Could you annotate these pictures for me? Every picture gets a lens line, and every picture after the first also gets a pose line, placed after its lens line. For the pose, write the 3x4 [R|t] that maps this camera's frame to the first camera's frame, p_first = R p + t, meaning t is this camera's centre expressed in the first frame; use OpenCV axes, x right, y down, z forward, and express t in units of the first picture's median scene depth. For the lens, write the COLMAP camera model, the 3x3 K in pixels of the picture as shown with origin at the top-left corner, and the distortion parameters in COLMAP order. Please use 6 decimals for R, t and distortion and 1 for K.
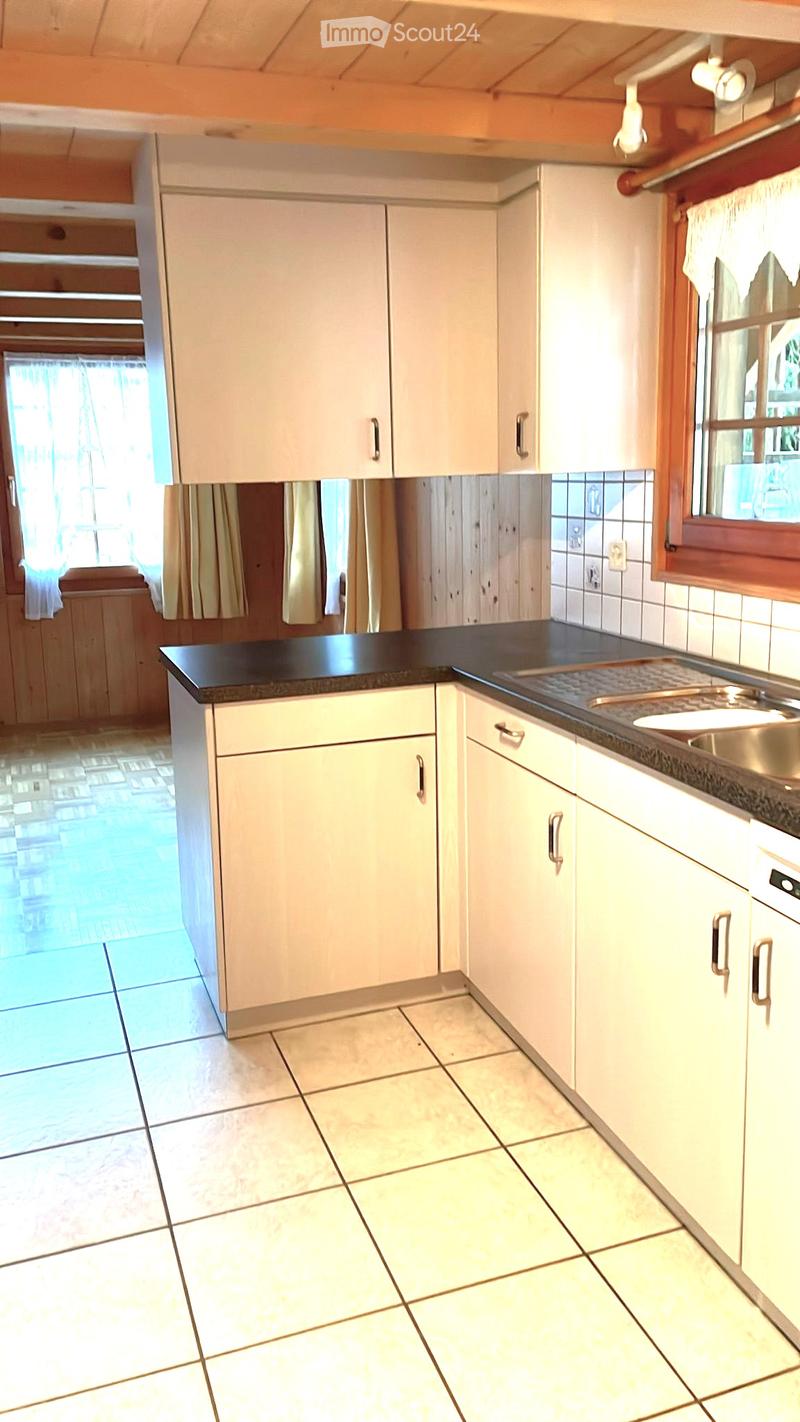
lens RADIAL K [[1127.2, 0, 380.8], [0, 1127.2, 683.5], [0, 0, 1]] dist [0.069138, -0.044812]
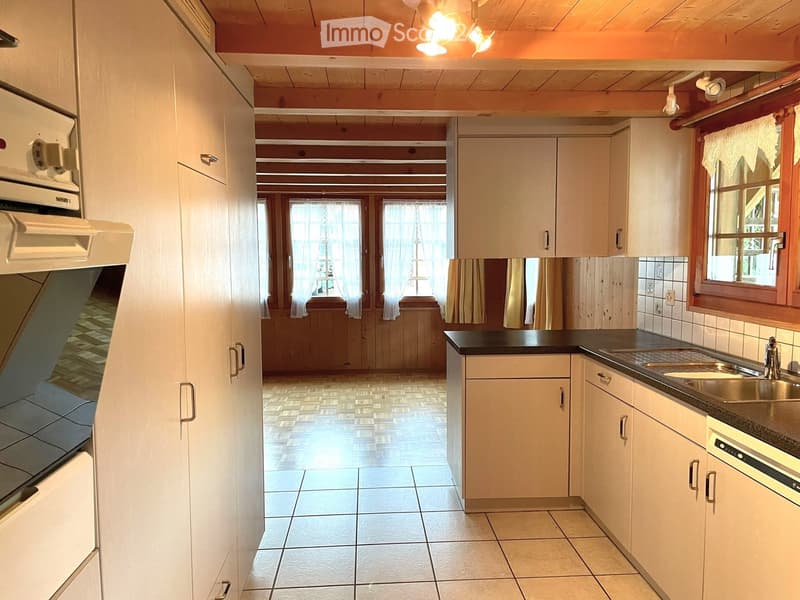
lens RADIAL K [[607.9, 0, 401.3], [0, 607.9, 305.7], [0, 0, 1]] dist [0.049383, -0.021712]
pose [[0.964796, 0.041420, -0.259717, 0.035111], [-0.066628, 0.993799, -0.089015, 0.033652], [0.254420, 0.103186, 0.961573, -0.193595]]
